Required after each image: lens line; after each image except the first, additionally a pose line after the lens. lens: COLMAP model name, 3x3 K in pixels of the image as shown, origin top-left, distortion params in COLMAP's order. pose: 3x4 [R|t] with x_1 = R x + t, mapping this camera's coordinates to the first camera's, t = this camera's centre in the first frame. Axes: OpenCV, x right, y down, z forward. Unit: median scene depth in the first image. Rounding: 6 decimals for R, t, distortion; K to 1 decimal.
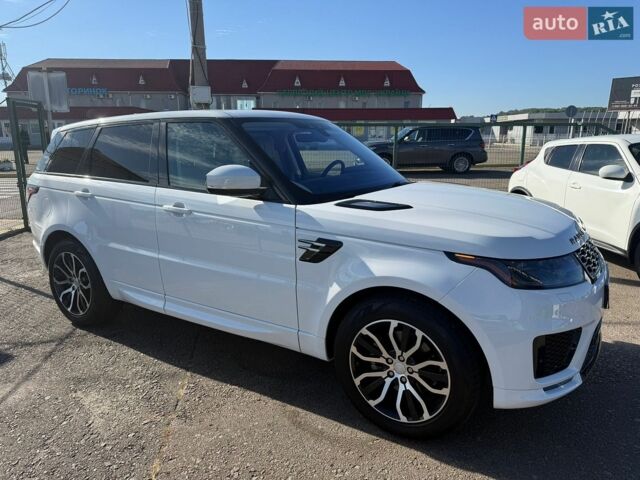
lens RADIAL K [[452.1, 0, 317.8], [0, 452.1, 241.5], [0, 0, 1]] dist [0.024801, -0.020168]
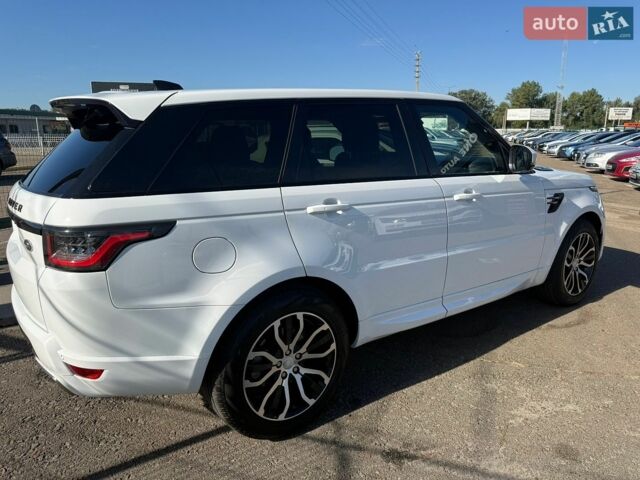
lens RADIAL K [[452.1, 0, 320.7], [0, 452.1, 237.1], [0, 0, 1]] dist [0.024801, -0.020168]
pose [[0.386005, -0.201927, 0.900125, -1.578645], [0.213669, 0.968785, 0.125701, -0.210198], [-0.897411, 0.143807, 0.417101, 1.073889]]
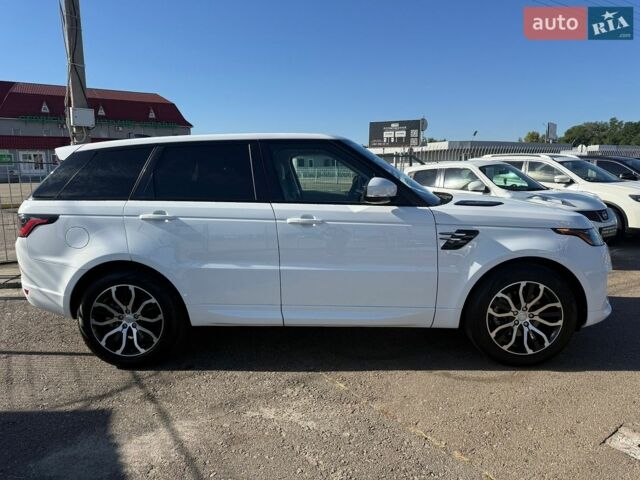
lens RADIAL K [[452.1, 0, 319.6], [0, 452.1, 242.2], [0, 0, 1]] dist [0.024801, -0.020168]
pose [[0.867840, -0.084096, 0.489675, -0.979161], [0.117865, 0.992284, -0.038477, 0.030473], [-0.482661, 0.091107, 0.871056, 0.057427]]
